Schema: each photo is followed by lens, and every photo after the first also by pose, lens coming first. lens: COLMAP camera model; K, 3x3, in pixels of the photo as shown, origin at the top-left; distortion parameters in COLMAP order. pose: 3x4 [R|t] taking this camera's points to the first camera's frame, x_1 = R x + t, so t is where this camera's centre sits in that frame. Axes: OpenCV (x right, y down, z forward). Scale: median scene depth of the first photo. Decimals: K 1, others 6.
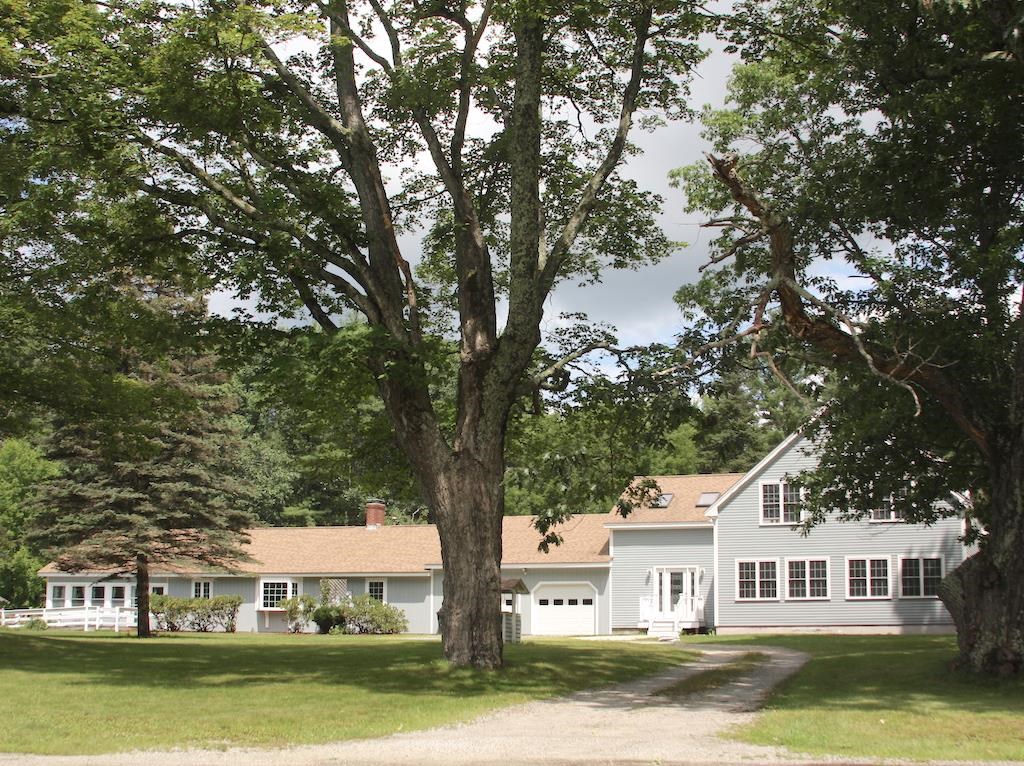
lens RADIAL K [[1547.9, 0, 512.0], [0, 1547.9, 383.0], [0, 0, 1]] dist [-0.177084, 0.223534]
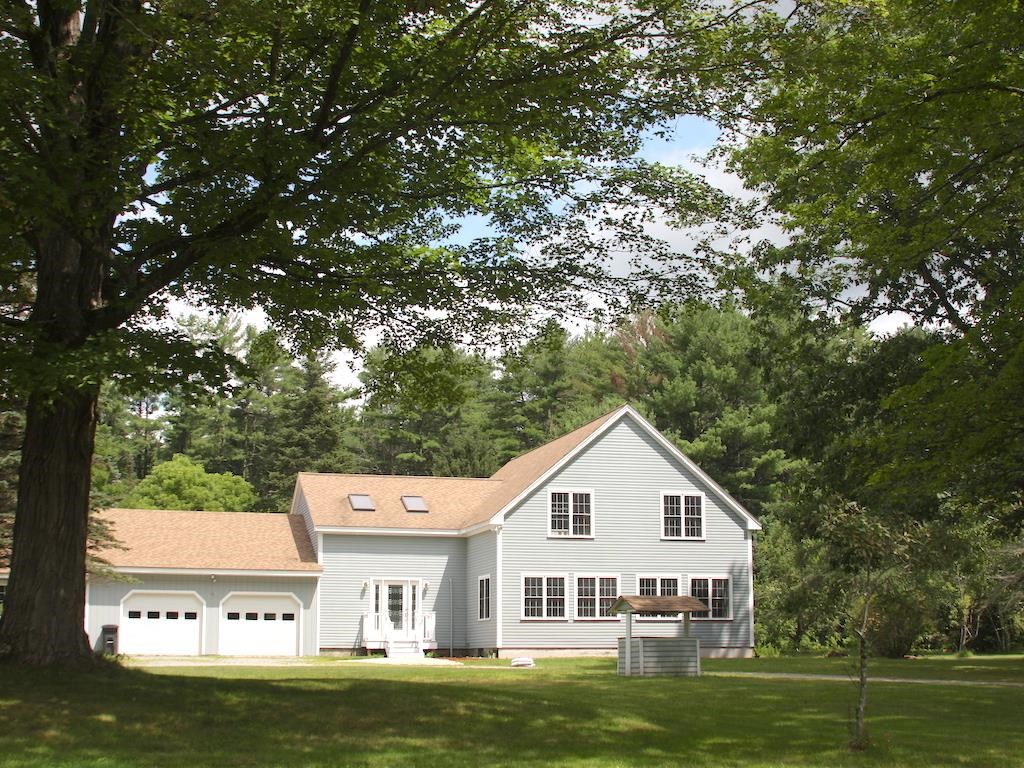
lens RADIAL K [[1547.9, 0, 512.0], [0, 1547.9, 384.0], [0, 0, 1]] dist [-0.177084, 0.223534]
pose [[0.826381, 0.092560, 0.555453, -0.333526], [-0.089820, 0.995436, -0.032247, 0.030632], [-0.555902, -0.023242, 0.830923, 0.231990]]
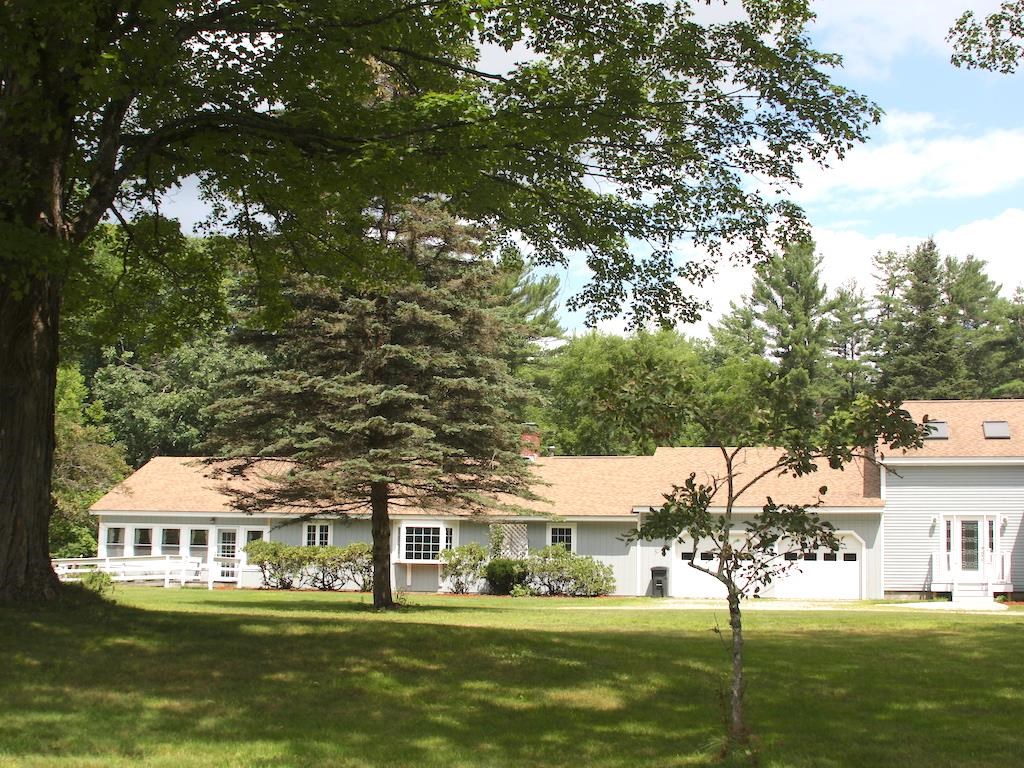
lens RADIAL K [[1547.9, 0, 512.0], [0, 1547.9, 384.0], [0, 0, 1]] dist [-0.177084, 0.223534]
pose [[0.994409, 0.026815, 0.102136, -0.204744], [-0.030294, 0.999007, 0.032666, 0.034228], [-0.101158, -0.035577, 0.994234, 0.248485]]
